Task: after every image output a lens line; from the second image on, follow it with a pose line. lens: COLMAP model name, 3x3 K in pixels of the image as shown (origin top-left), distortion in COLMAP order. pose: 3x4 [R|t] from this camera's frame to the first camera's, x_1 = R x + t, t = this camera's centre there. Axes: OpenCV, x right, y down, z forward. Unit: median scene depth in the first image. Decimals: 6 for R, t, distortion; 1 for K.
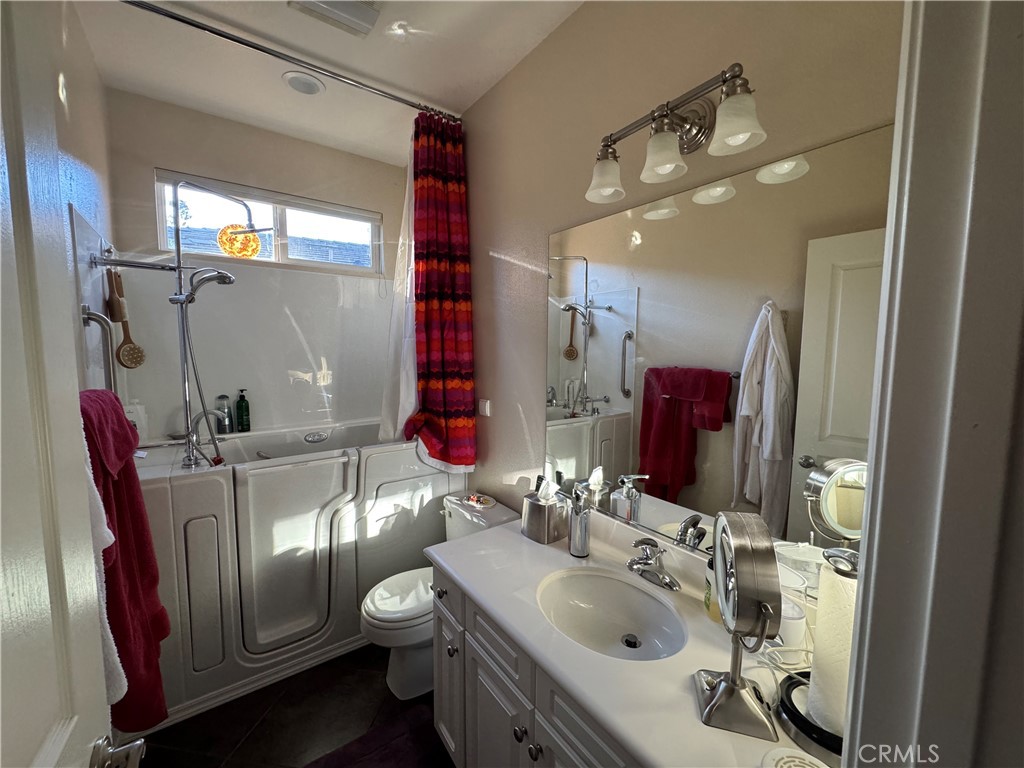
lens RADIAL K [[406.6, 0, 511.3], [0, 406.6, 384.4], [0, 0, 1]] dist [-0.003853, -0.000409]
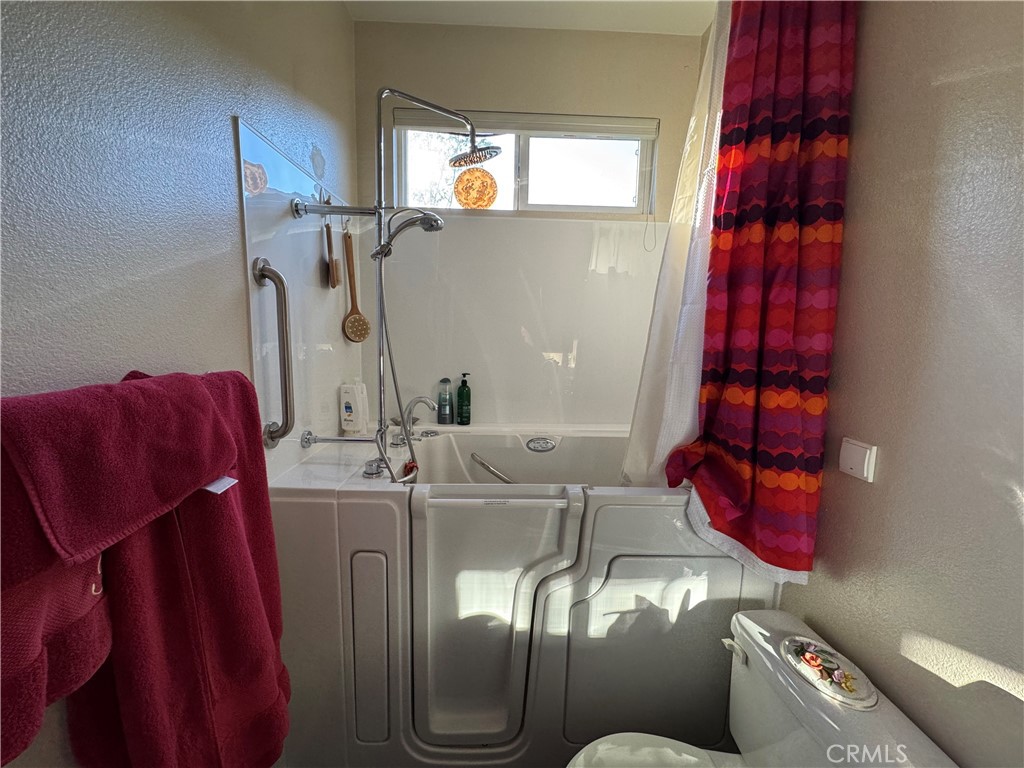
lens RADIAL K [[406.6, 0, 511.3], [0, 406.6, 384.4], [0, 0, 1]] dist [-0.003853, -0.000409]
pose [[0.815707, 0.094345, -0.570719, -0.131090], [-0.070246, 0.995464, 0.064158, -0.026660], [0.574184, -0.012243, 0.818635, 0.425451]]
